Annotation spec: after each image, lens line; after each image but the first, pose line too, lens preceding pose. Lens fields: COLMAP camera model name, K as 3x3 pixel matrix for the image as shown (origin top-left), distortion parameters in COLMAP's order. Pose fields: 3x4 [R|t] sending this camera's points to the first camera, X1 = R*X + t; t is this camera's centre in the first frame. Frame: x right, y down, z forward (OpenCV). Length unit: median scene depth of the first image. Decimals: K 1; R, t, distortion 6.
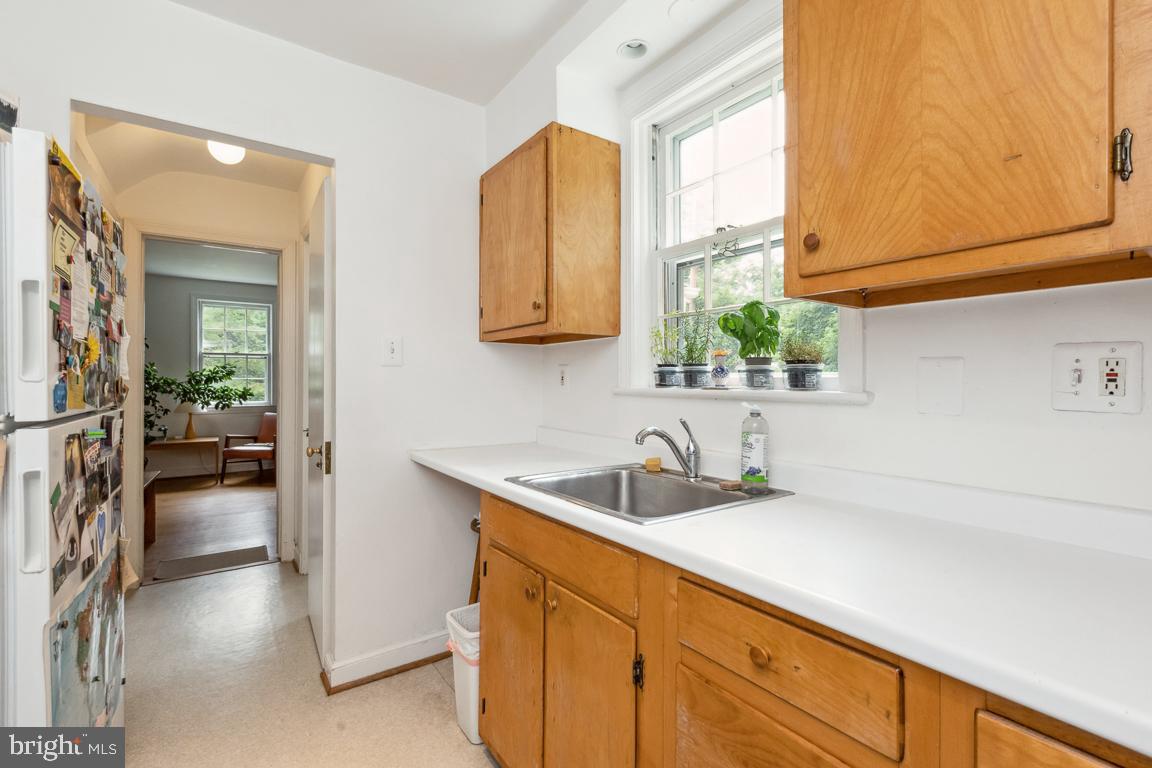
lens RADIAL K [[522.5, 0, 578.2], [0, 522.5, 381.0], [0, 0, 1]] dist [0.008548, -0.000067]
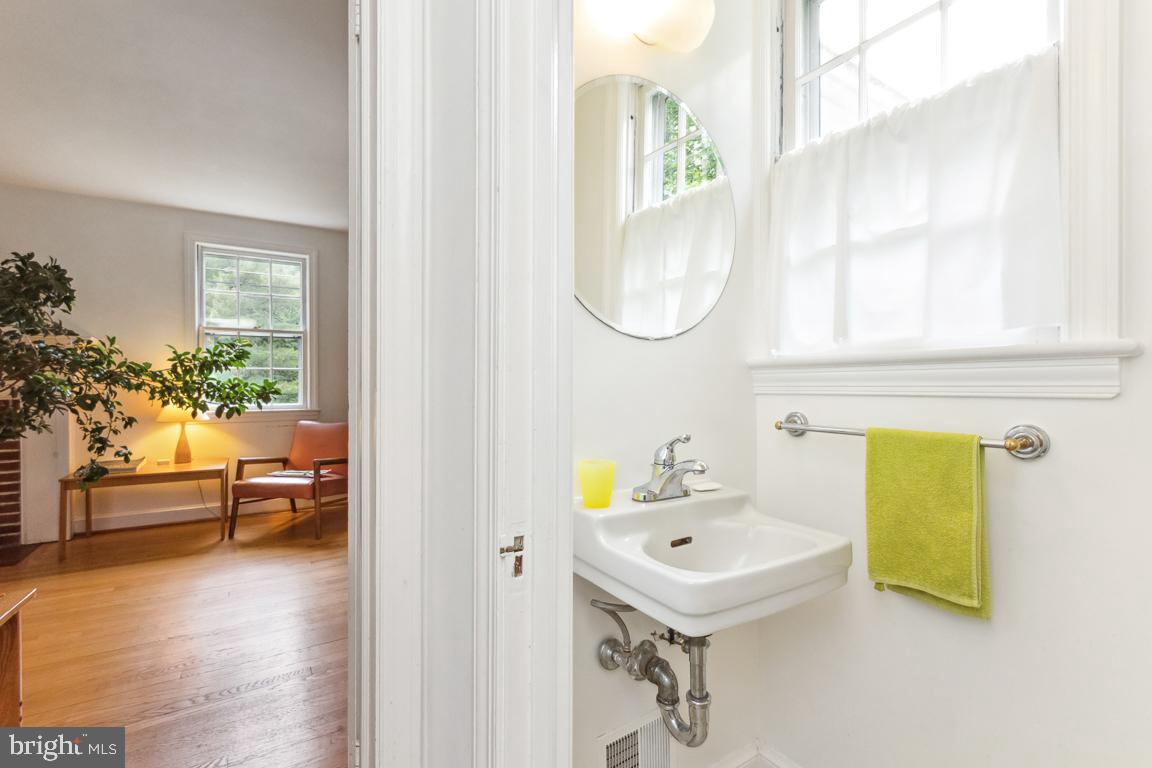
lens RADIAL K [[522.5, 0, 574.0], [0, 522.5, 388.3], [0, 0, 1]] dist [0.008548, -0.000067]
pose [[0.998409, 0.000356, -0.056388, -0.259904], [0.000063, 0.999972, 0.007429, 0.017684], [0.056389, -0.007421, 0.998381, 0.436110]]
